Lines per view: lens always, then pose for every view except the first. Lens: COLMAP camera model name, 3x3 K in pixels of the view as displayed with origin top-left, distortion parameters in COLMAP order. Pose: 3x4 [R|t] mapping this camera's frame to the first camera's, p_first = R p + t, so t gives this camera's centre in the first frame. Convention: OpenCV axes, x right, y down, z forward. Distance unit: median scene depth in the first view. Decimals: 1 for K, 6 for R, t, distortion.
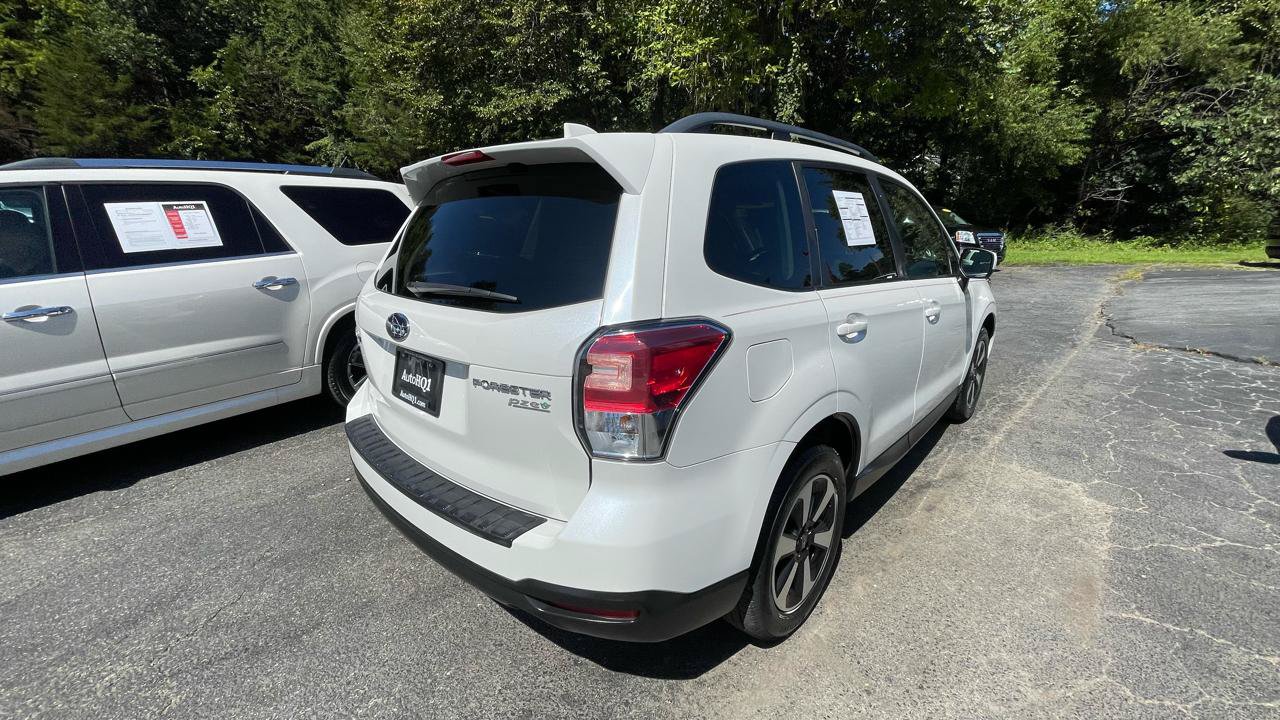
lens RADIAL K [[524.3, 0, 640.0], [0, 524.3, 360.0], [0, 0, 1]] dist [-0.001189, 0.000156]
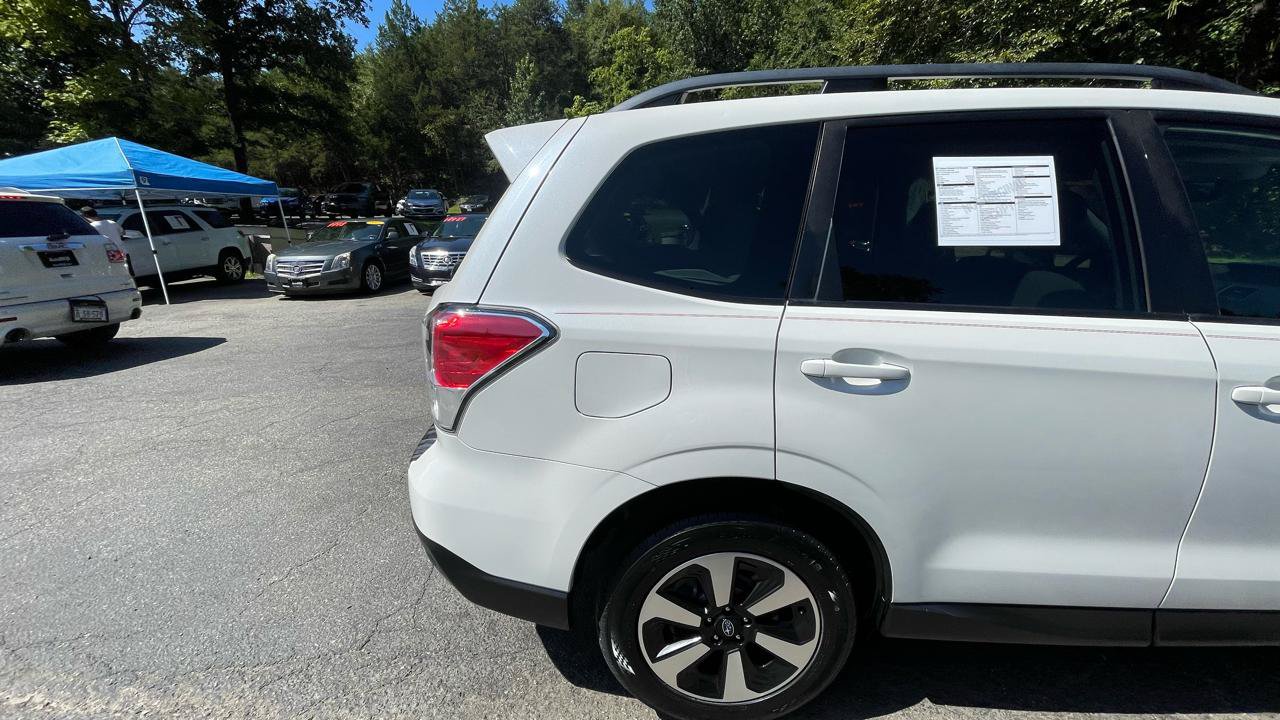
lens RADIAL K [[522.2, 0, 639.9], [0, 522.2, 351.8], [0, 0, 1]] dist [-0.010274, 0.000106]
pose [[0.659272, 0.190723, -0.727314, 0.105470], [-0.180145, 0.979188, 0.093481, -0.014466], [0.730006, 0.069393, 0.679909, 0.054403]]
